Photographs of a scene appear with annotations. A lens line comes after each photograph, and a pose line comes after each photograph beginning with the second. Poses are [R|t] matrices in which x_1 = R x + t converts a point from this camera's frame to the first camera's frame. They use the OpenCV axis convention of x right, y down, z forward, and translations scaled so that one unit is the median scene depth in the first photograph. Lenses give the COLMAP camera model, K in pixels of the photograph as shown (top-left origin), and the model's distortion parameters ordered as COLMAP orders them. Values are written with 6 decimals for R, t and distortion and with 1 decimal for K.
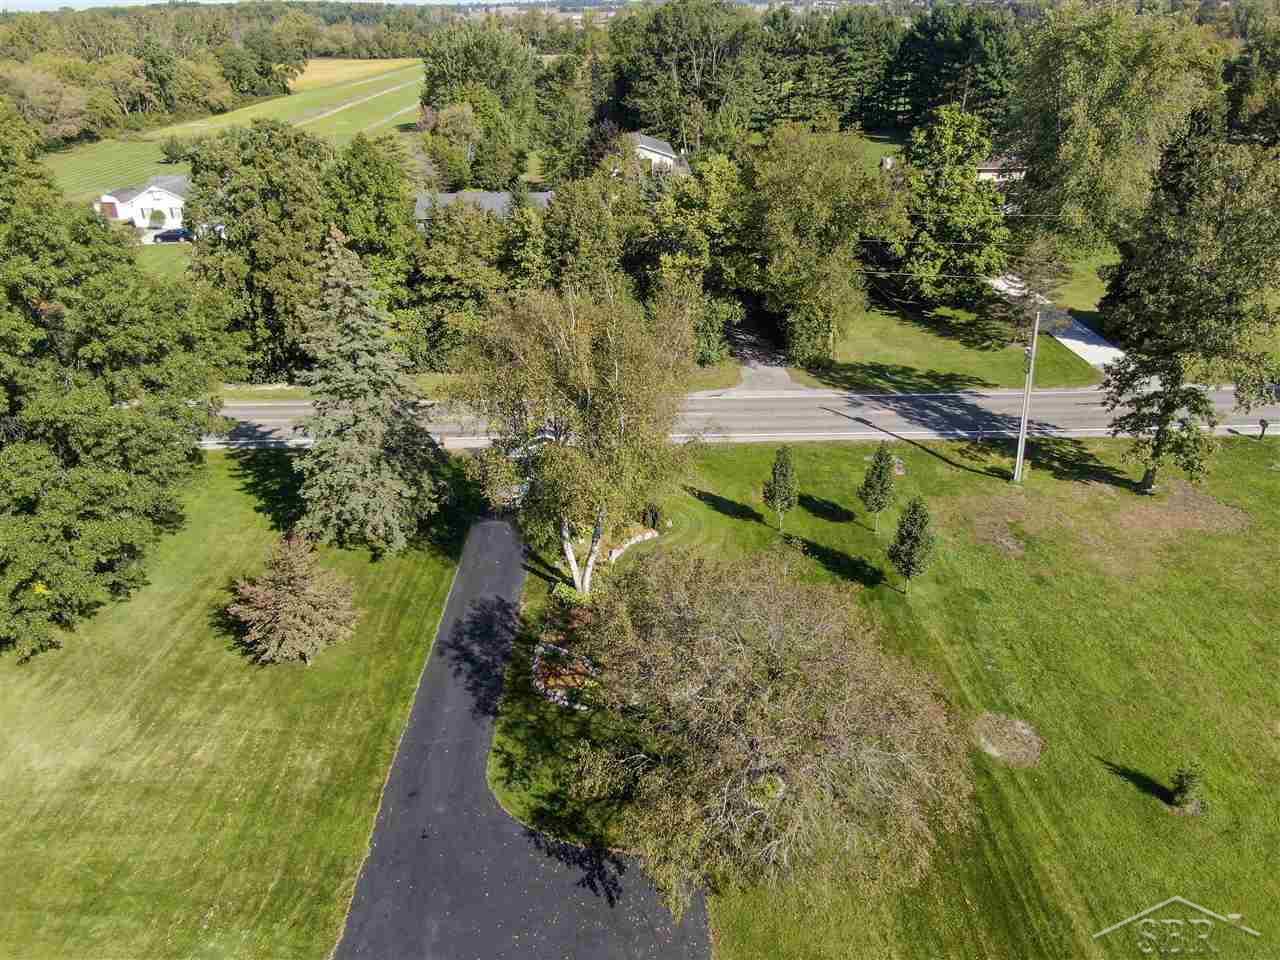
lens RADIAL K [[925.4, 0, 640.0], [0, 925.4, 480.0], [0, 0, 1]] dist [-0.010819, 0.003073]
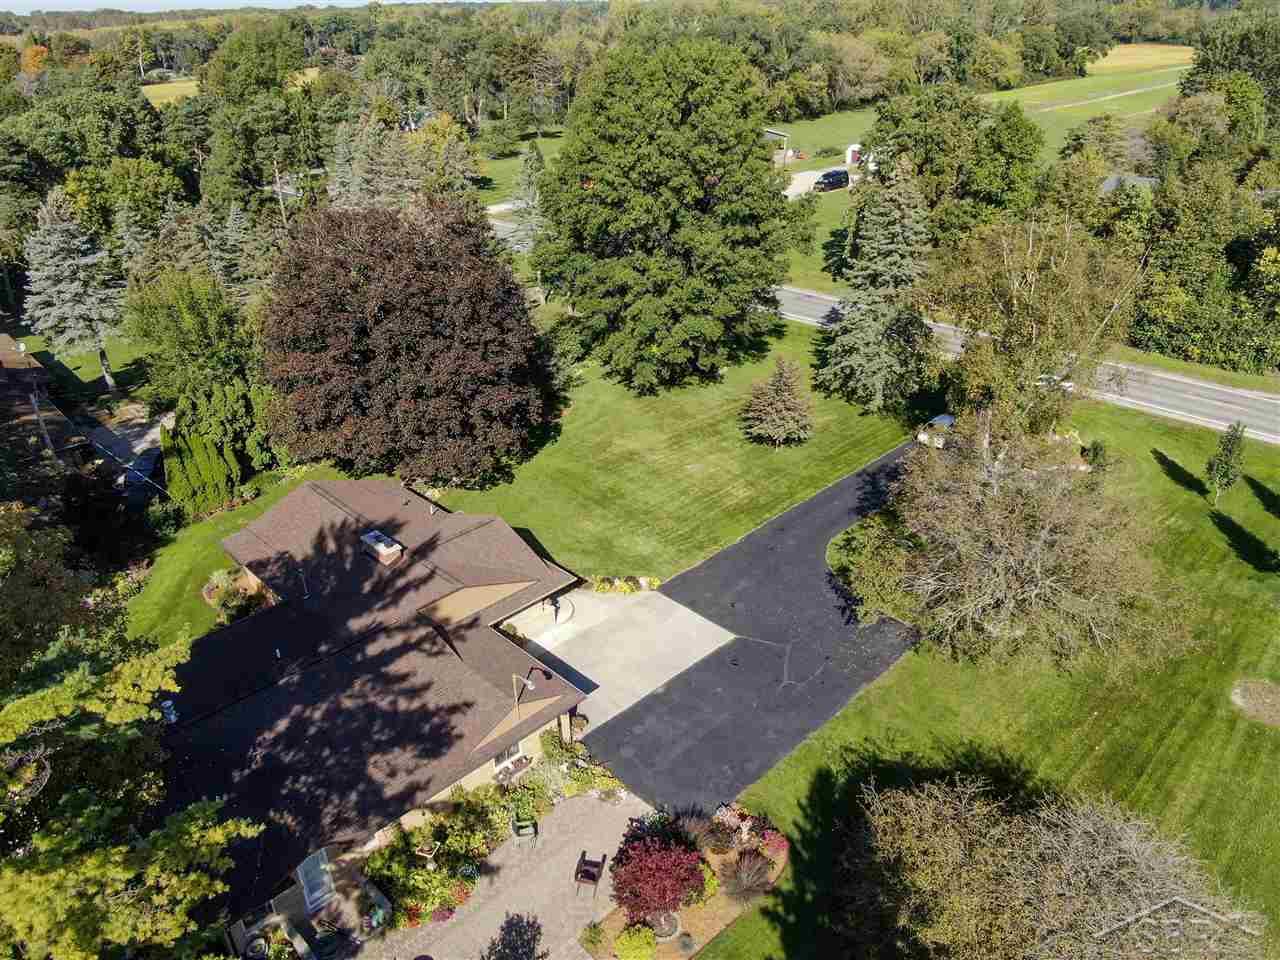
lens RADIAL K [[925.4, 0, 640.0], [0, 925.4, 480.0], [0, 0, 1]] dist [-0.010819, 0.003073]
pose [[0.703398, 0.330738, -0.629161, 0.244860], [-0.320950, 0.937563, 0.134039, 0.068280], [0.634210, 0.107646, 0.765631, -0.140093]]
